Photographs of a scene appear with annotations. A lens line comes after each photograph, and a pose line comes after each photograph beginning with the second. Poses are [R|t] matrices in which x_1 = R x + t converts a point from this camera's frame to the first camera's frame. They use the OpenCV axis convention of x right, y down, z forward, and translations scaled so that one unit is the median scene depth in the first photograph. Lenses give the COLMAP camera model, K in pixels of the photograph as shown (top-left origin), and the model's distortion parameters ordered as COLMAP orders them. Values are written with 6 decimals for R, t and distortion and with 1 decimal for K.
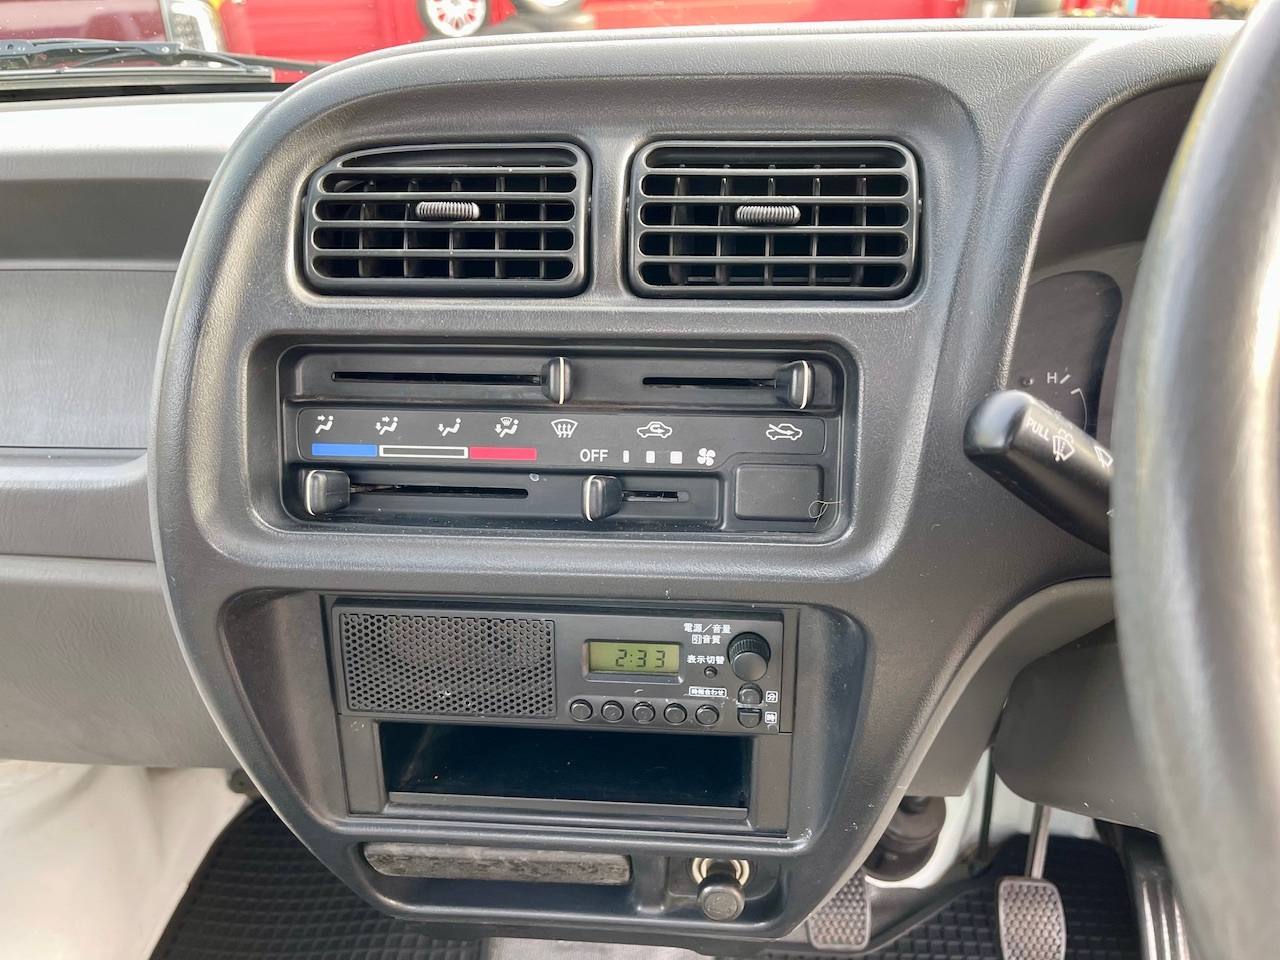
lens RADIAL K [[970.0, 0, 633.1], [0, 970.0, 491.4], [0, 0, 1]] dist [0.054507, -0.069718]
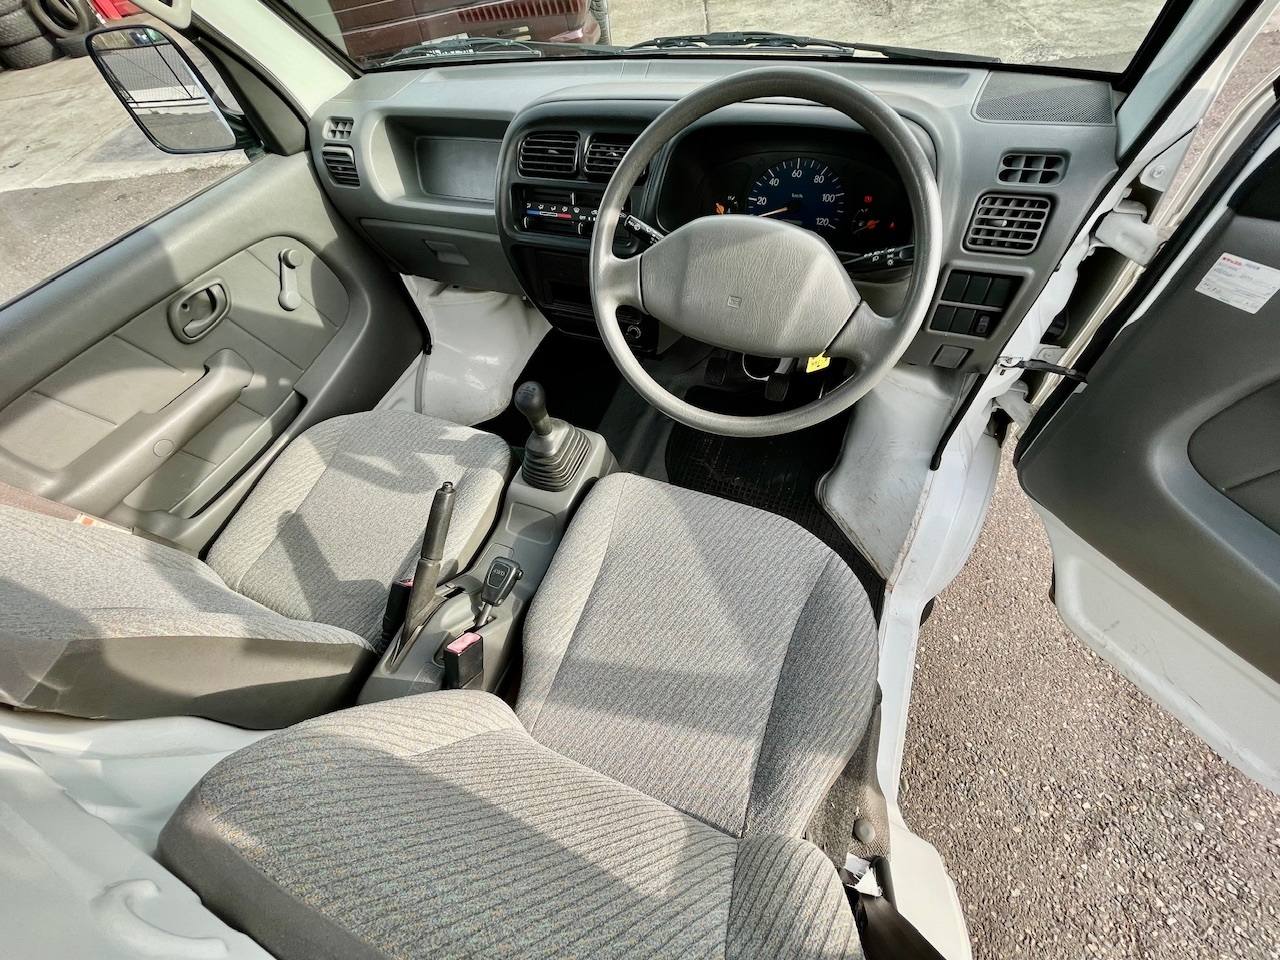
lens RADIAL K [[509.5, 0, 632.4], [0, 509.5, 475.2], [0, 0, 1]] dist [-0.003147, 0.000112]
pose [[0.943152, 0.204636, -0.261894, 0.998012], [-0.054799, 0.872939, 0.484742, -0.147364], [0.327813, -0.442833, 0.834528, -1.334503]]
